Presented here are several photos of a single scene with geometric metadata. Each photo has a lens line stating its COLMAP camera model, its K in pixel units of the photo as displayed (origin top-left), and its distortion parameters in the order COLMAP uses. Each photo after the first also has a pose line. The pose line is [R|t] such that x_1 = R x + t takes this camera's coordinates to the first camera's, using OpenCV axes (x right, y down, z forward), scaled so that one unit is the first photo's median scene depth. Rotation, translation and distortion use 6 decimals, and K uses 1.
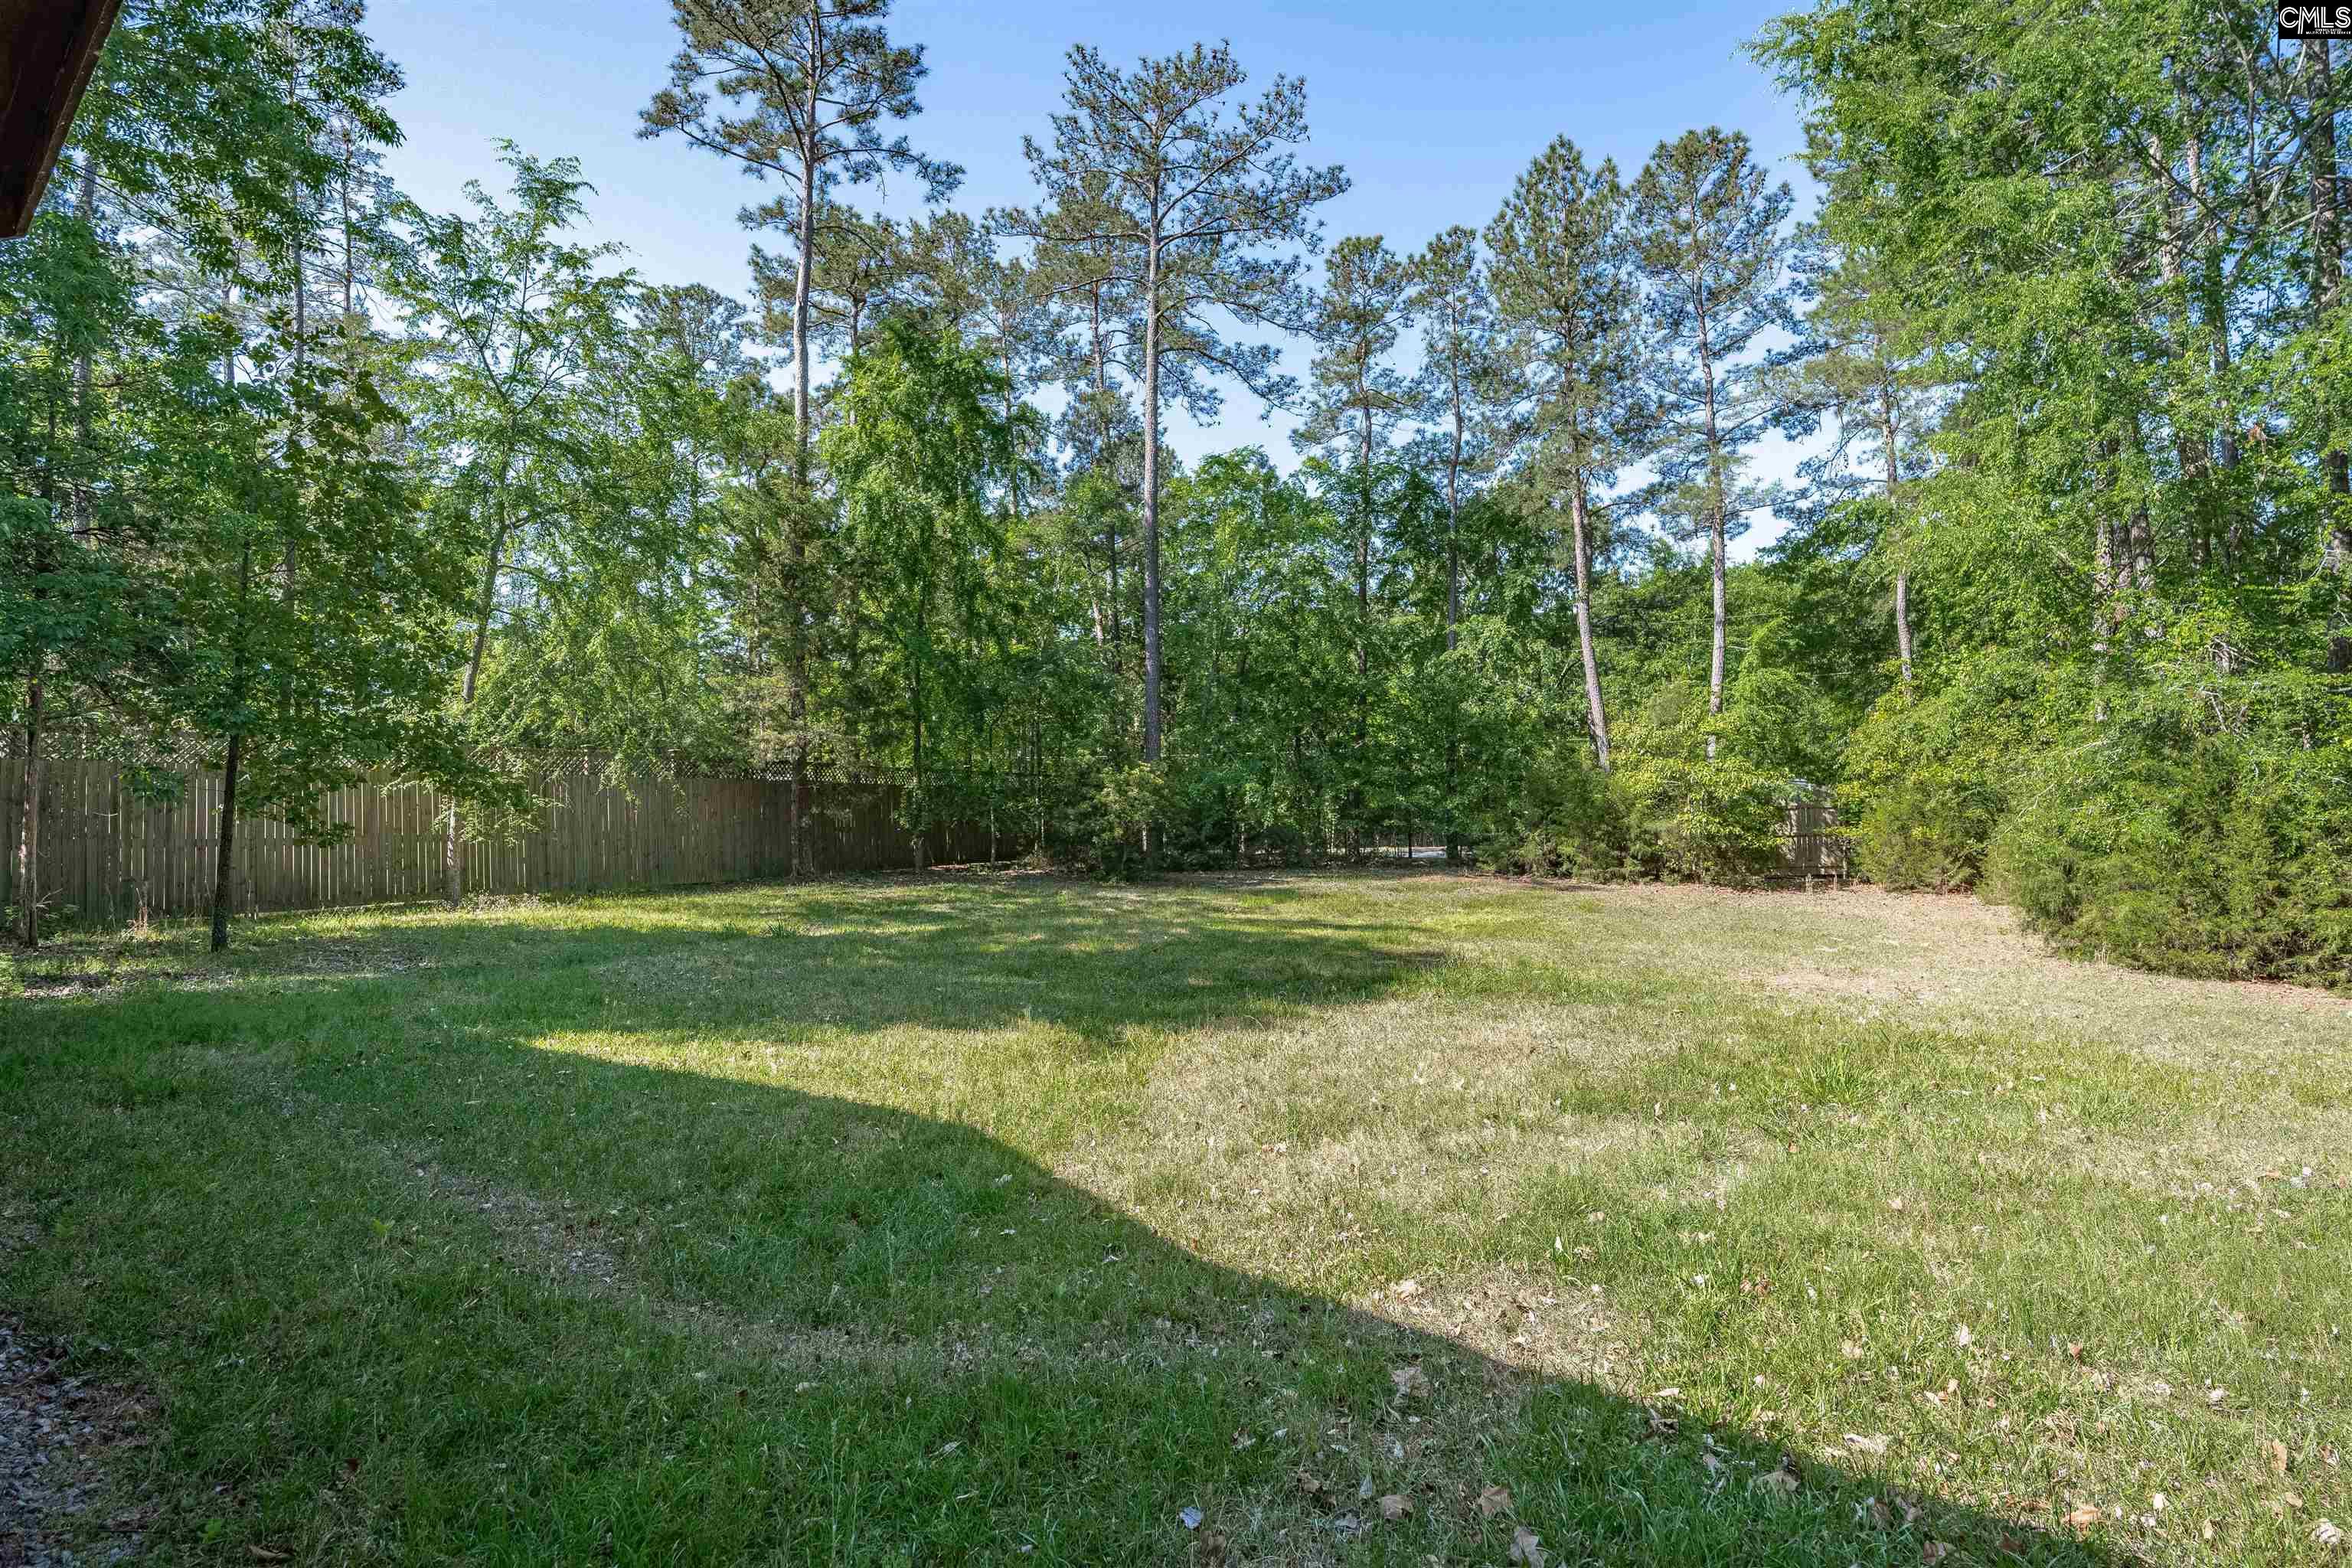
lens RADIAL K [[1288.5, 0, 1176.0], [0, 1288.5, 784.0], [0, 0, 1]] dist [-0.000476, -0.001338]
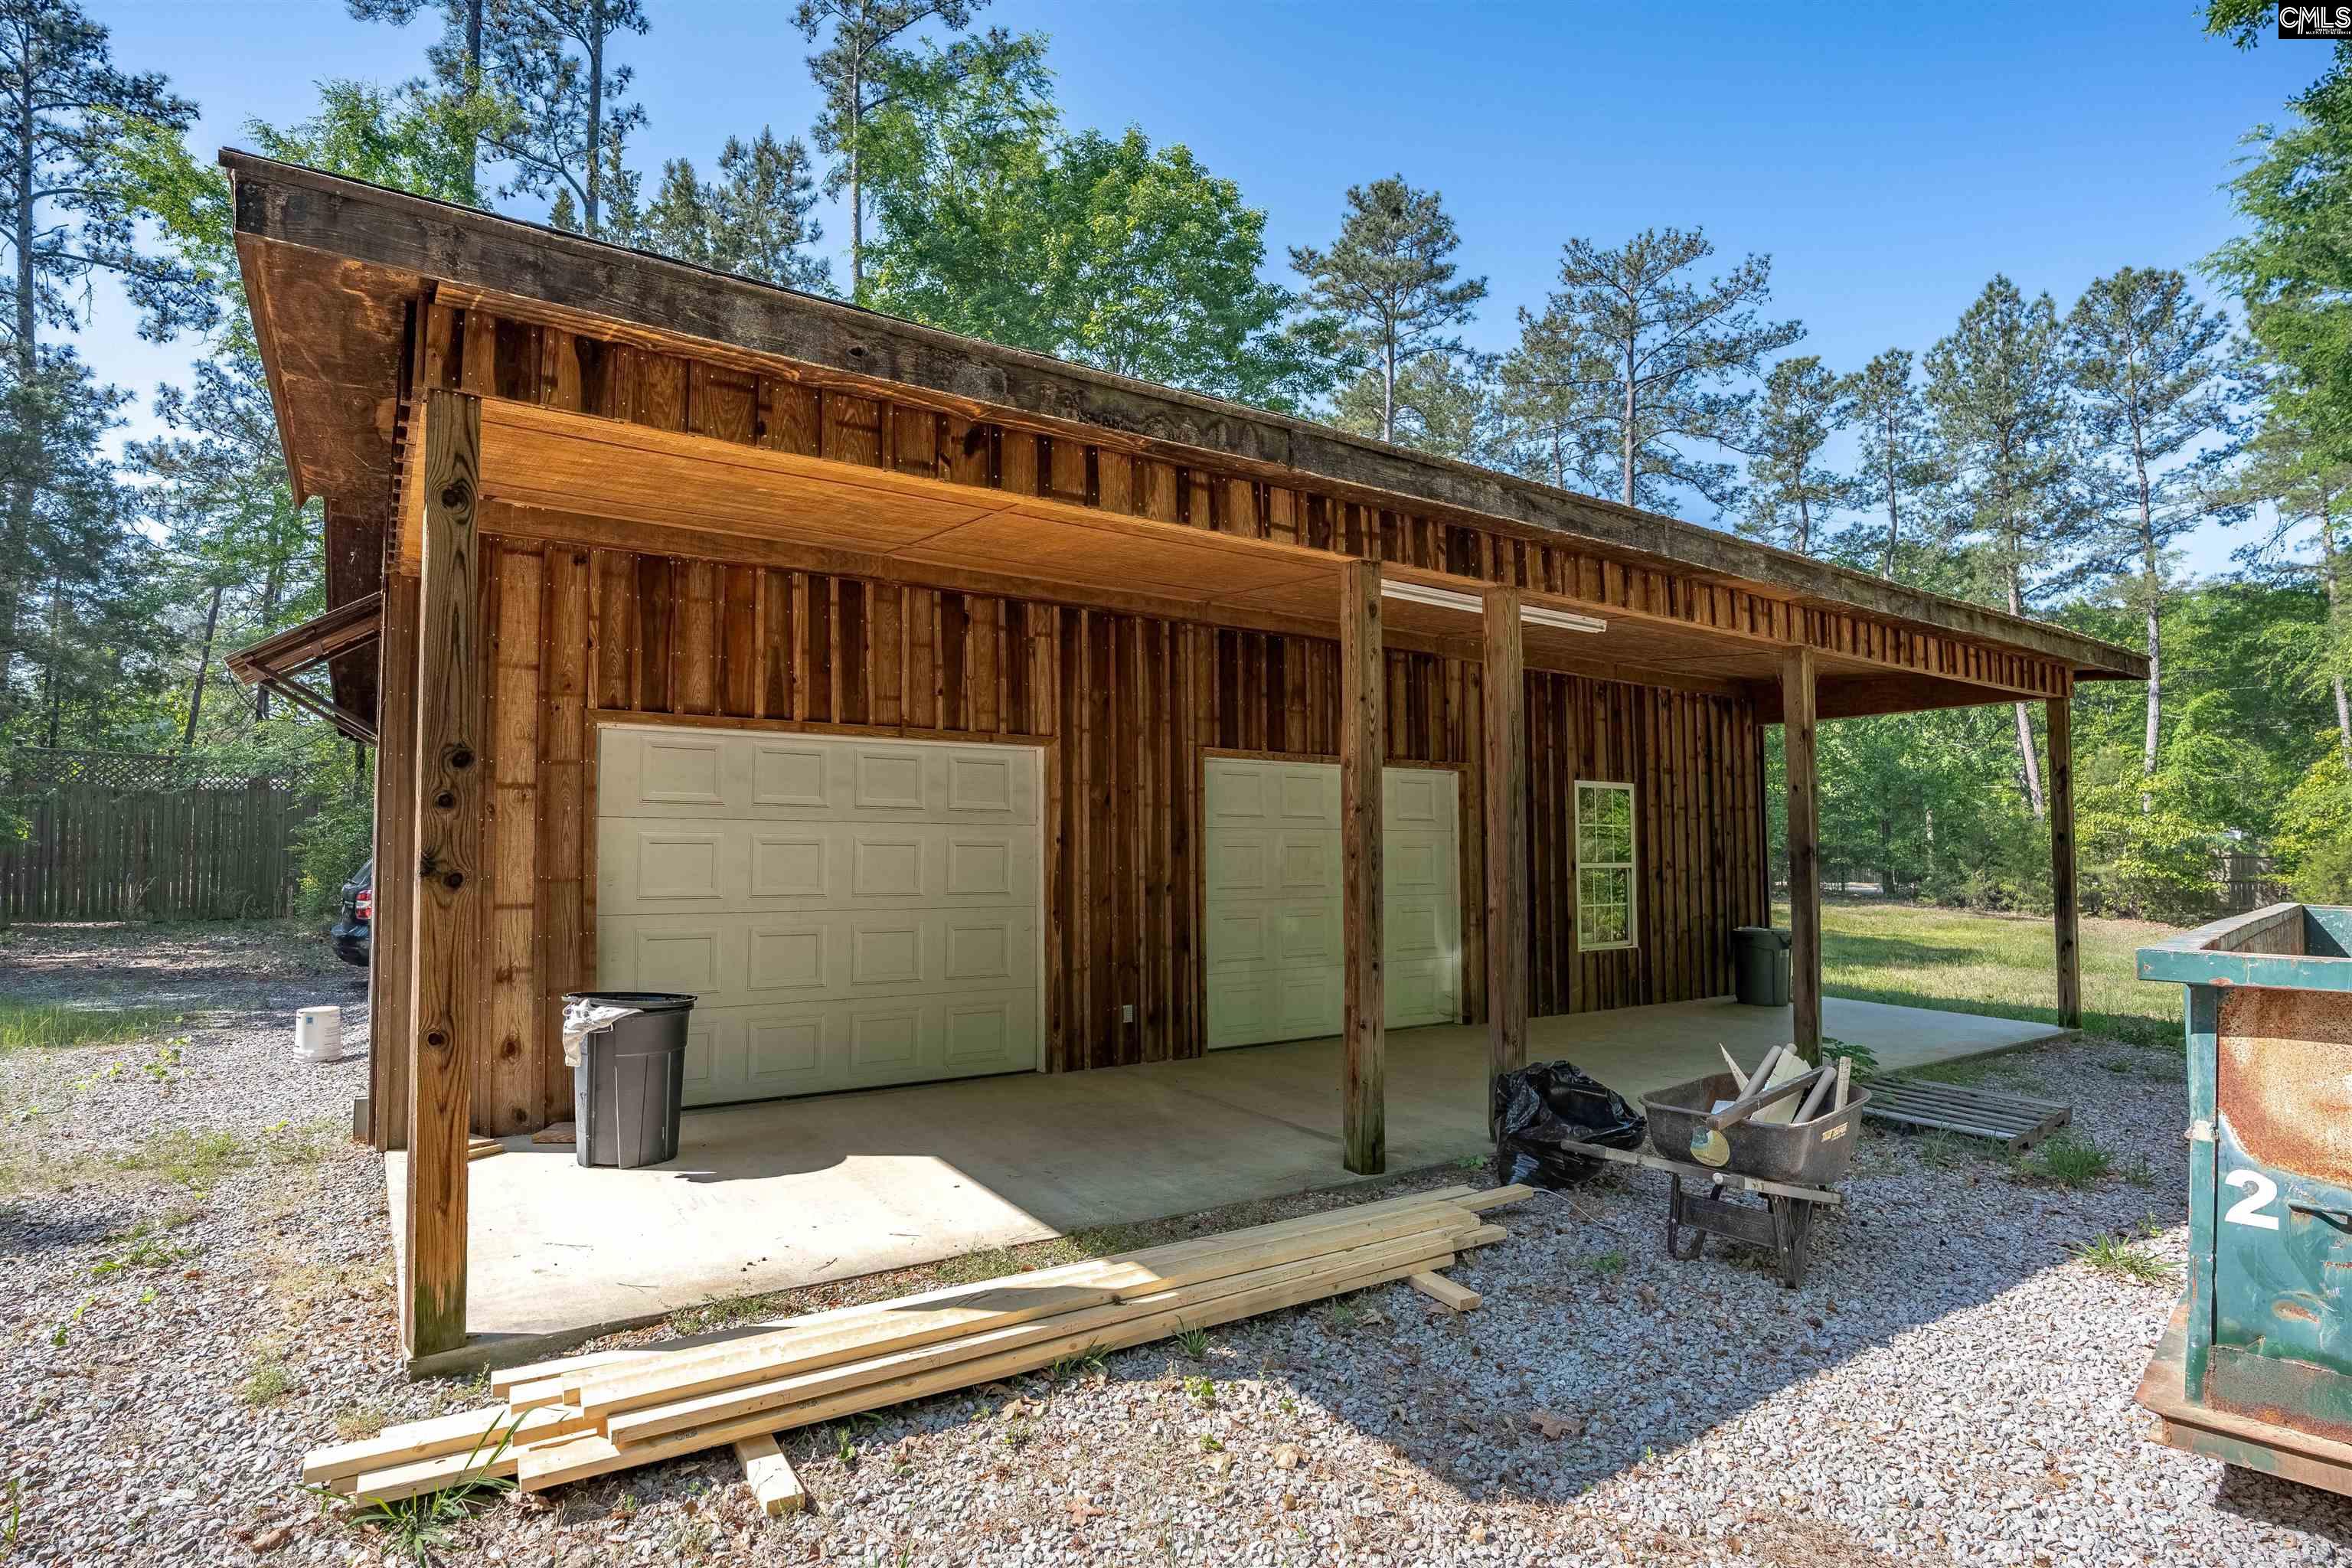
lens RADIAL K [[1288.5, 0, 1176.0], [0, 1288.5, 784.0], [0, 0, 1]] dist [-0.000476, -0.001338]
pose [[0.973209, 0.013015, -0.229553, -0.156606], [-0.017281, 0.999713, -0.016584, -0.010284], [0.229271, 0.020106, 0.973155, -0.304969]]
